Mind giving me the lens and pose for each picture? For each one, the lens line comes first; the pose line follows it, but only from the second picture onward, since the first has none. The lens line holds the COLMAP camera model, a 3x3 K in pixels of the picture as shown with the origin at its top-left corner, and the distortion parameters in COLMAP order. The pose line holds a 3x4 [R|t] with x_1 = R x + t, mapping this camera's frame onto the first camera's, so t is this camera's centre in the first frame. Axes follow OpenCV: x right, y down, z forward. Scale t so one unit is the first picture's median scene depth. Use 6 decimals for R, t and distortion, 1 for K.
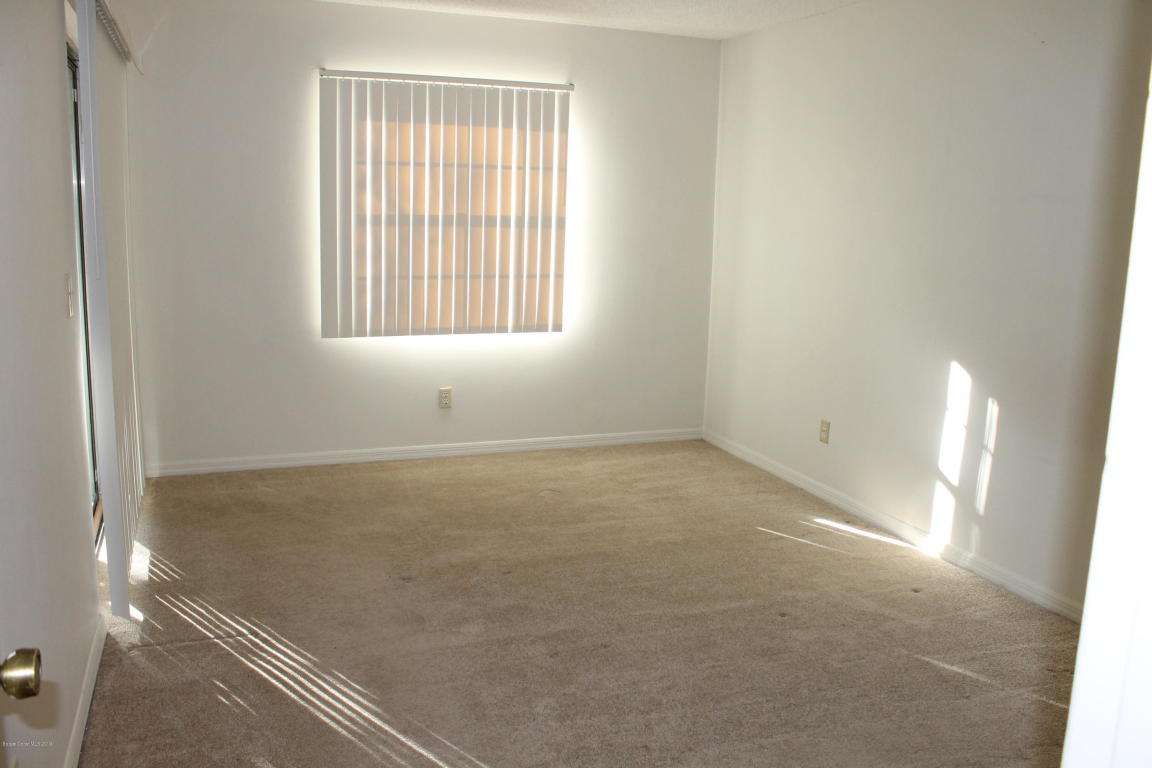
lens RADIAL K [[979.4, 0, 576.0], [0, 979.4, 384.0], [0, 0, 1]] dist [-0.152266, 0.128656]
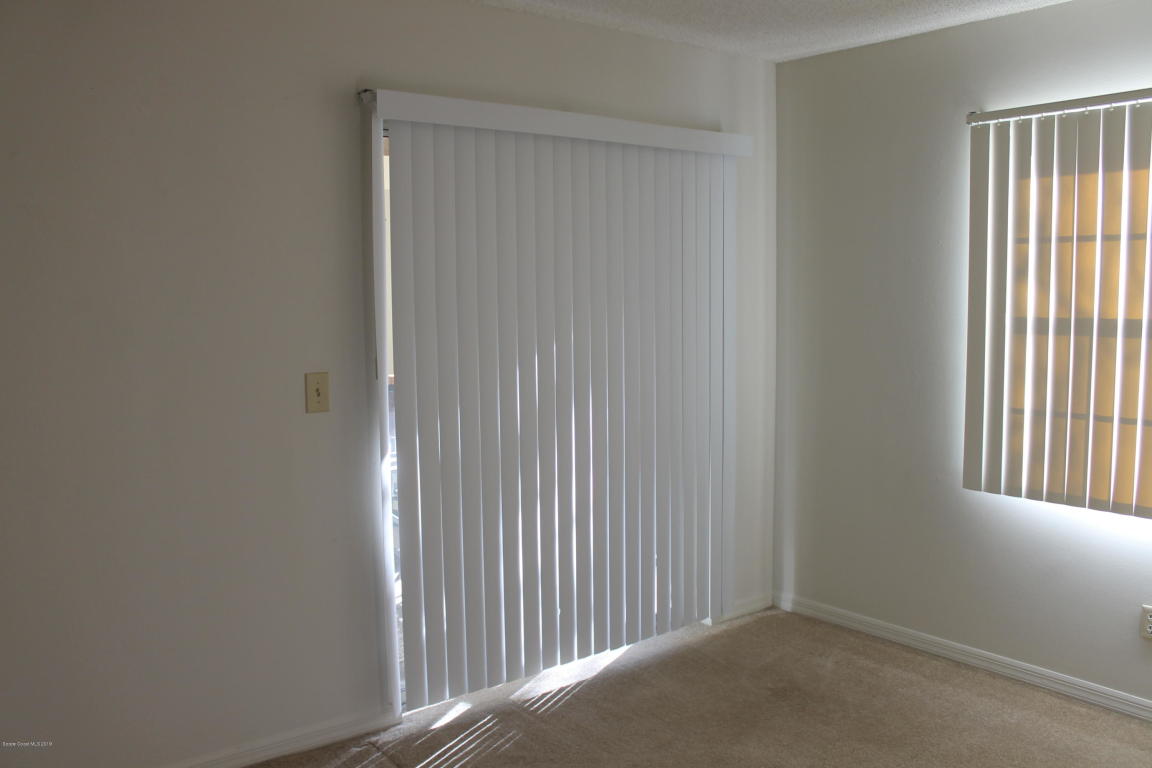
lens RADIAL K [[979.4, 0, 576.0], [0, 979.4, 384.0], [0, 0, 1]] dist [-0.152266, 0.128656]
pose [[0.279456, 0.070653, -0.957556, 0.328796], [-0.153160, 0.987799, 0.028186, -0.099504], [0.947864, 0.138782, 0.286867, 0.518619]]
